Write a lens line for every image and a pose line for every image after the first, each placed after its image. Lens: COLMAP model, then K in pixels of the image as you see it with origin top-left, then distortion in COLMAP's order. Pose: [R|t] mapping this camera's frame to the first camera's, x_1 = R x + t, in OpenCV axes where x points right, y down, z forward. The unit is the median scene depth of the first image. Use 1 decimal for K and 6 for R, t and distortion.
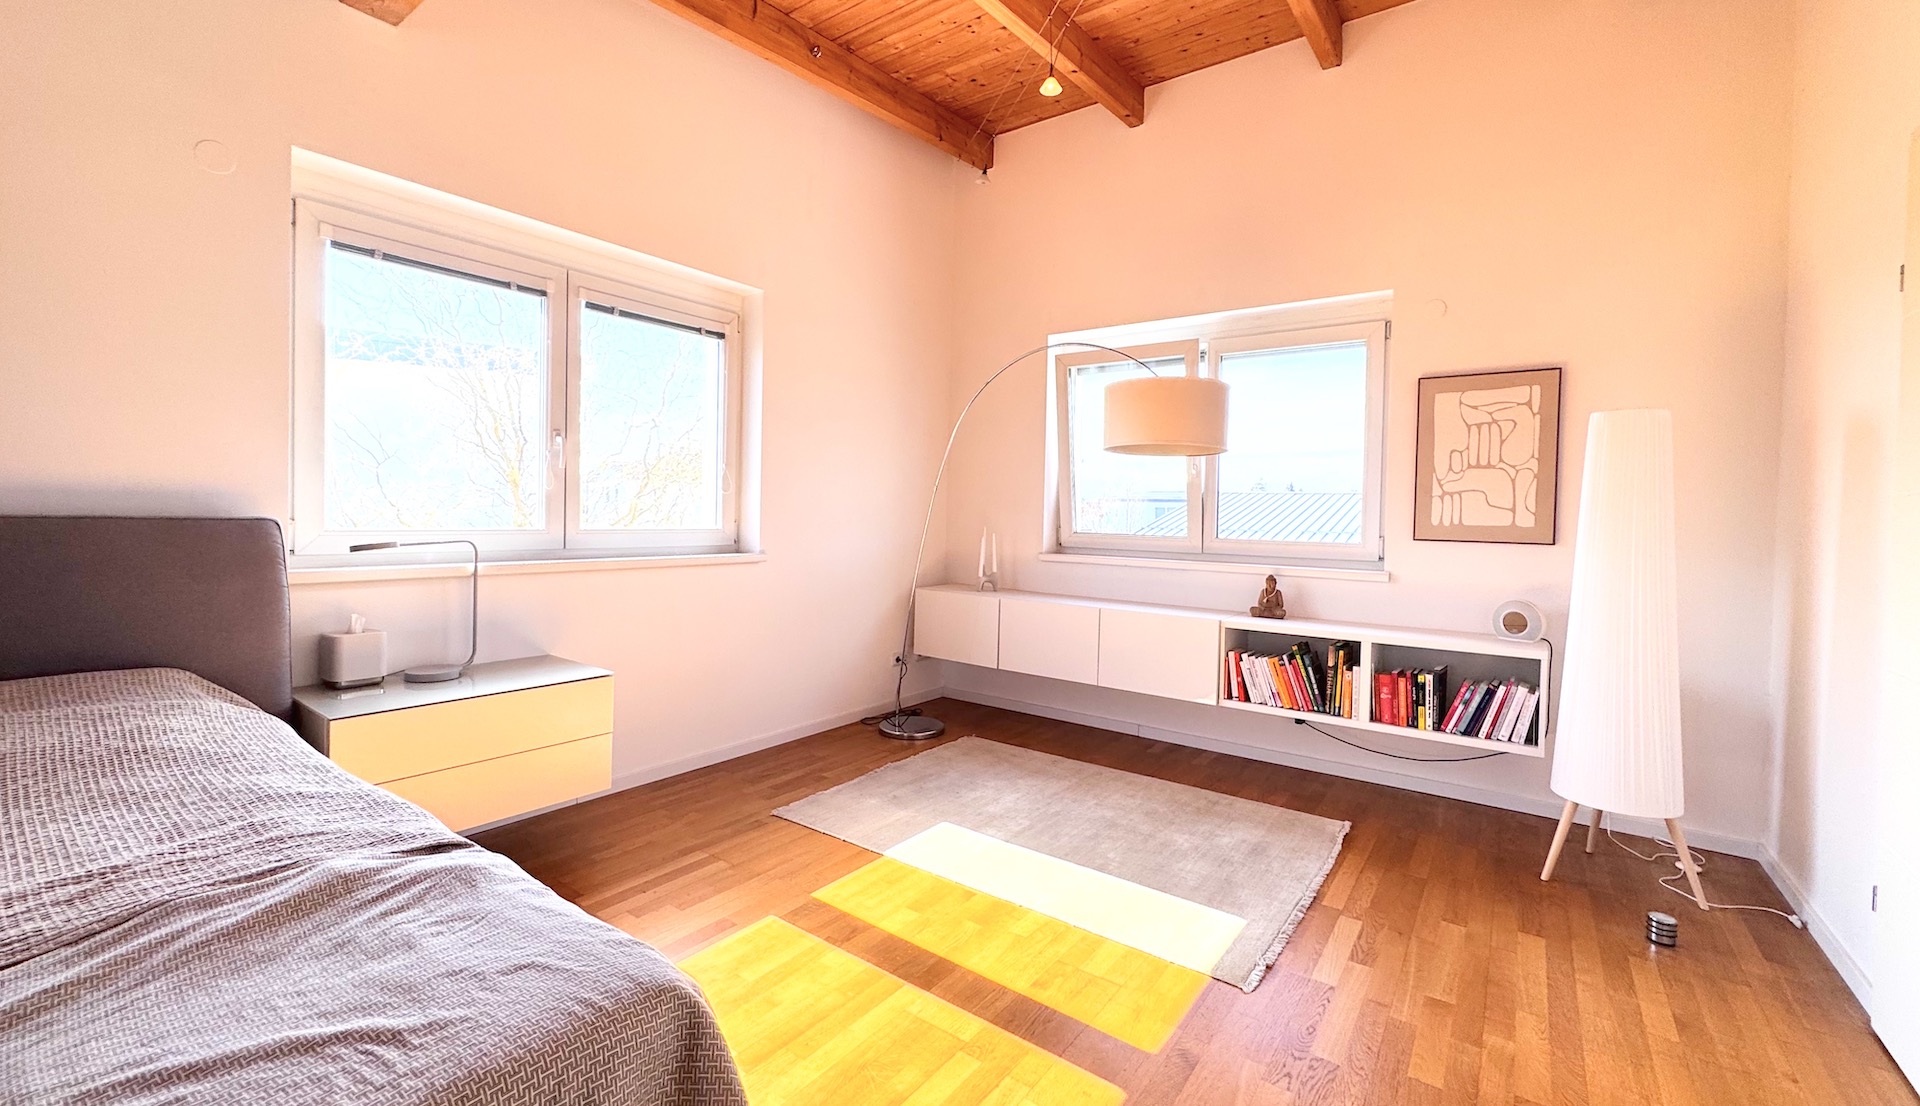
lens RADIAL K [[737.1, 0, 960.0], [0, 737.1, 553.0], [0, 0, 1]] dist [0.000100, 0.000043]
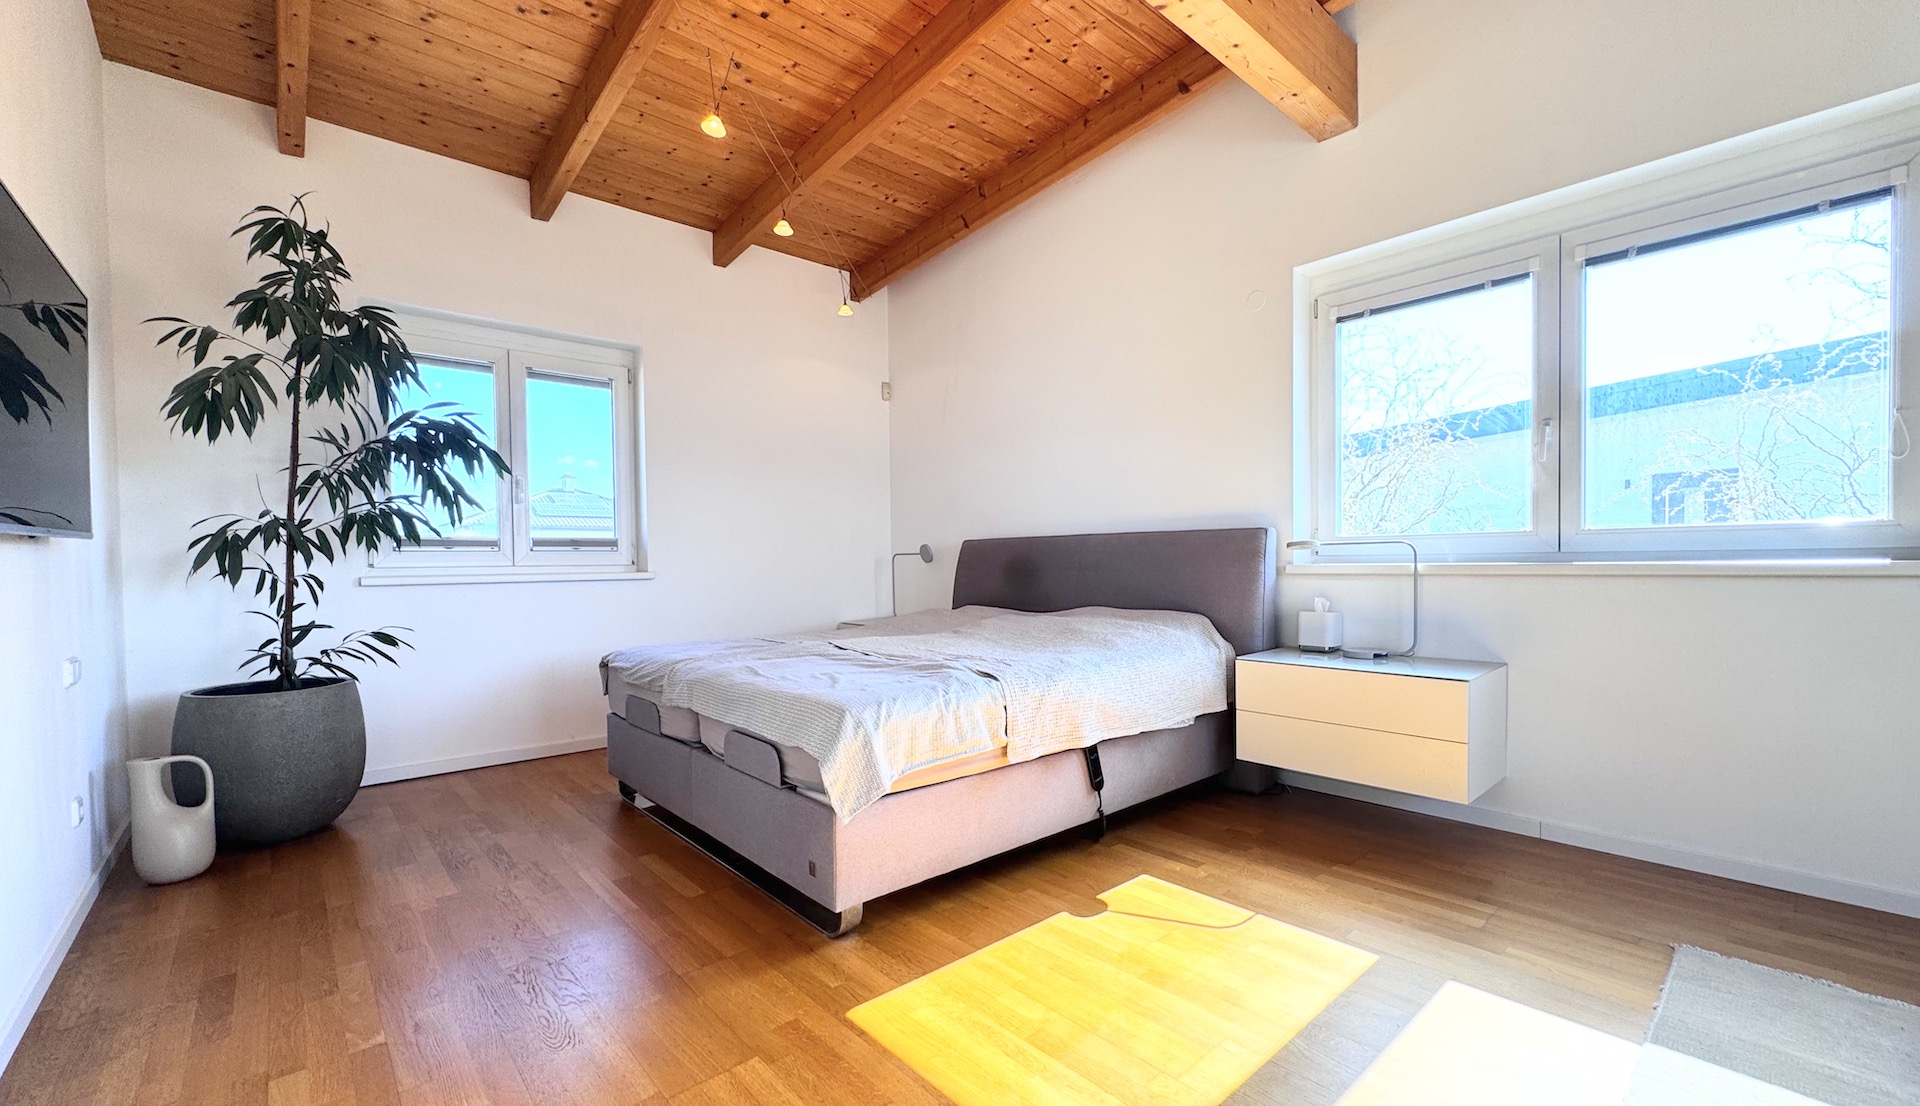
lens RADIAL K [[765.5, 0, 955.9], [0, 765.5, 574.4], [0, 0, 1]] dist [0.001811, 0.000321]
pose [[-0.178561, 0.016098, -0.983797, 0.514273], [-0.025008, 0.999469, 0.020893, 0.022613], [0.983611, 0.028333, -0.178064, 0.467434]]
